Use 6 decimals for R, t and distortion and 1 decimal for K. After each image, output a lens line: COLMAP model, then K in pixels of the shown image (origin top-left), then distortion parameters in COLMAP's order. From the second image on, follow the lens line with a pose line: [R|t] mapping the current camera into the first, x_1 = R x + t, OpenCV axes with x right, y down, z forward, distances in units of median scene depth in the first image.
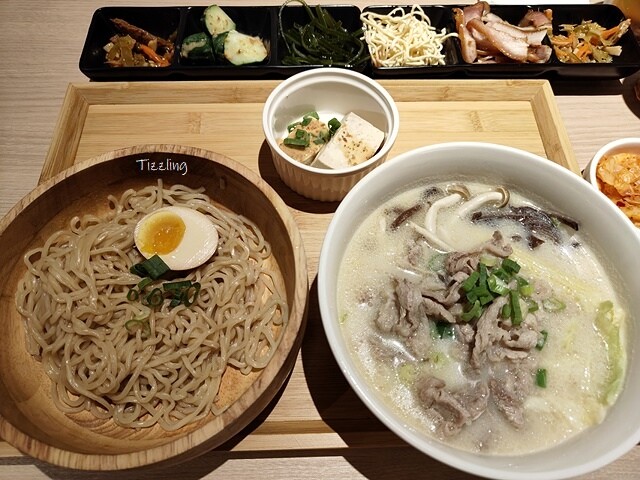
lens RADIAL K [[463.6, 0, 320.0], [0, 463.6, 240.0], [0, 0, 1]] dist [-0.006045, 0.000494]
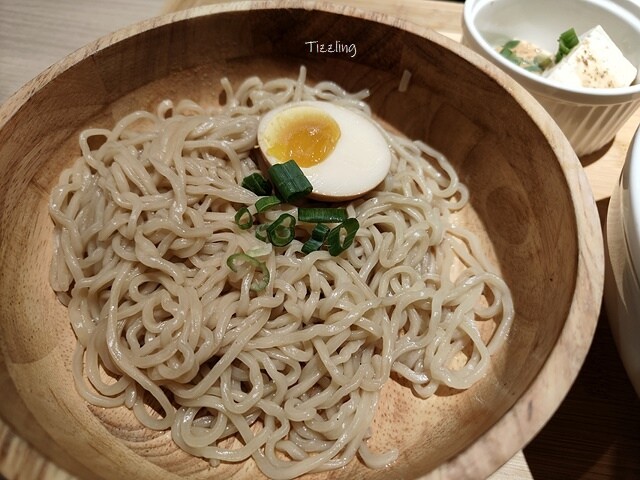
lens RADIAL K [[470.5, 0, 320.0], [0, 470.5, 240.0], [0, 0, 1]] dist [-0.033051, -0.003848]
pose [[0.983359, 0.158448, -0.088880, -0.259678], [-0.168143, 0.979035, -0.114973, 0.197393], [0.068799, 0.128004, 0.989384, 0.444736]]
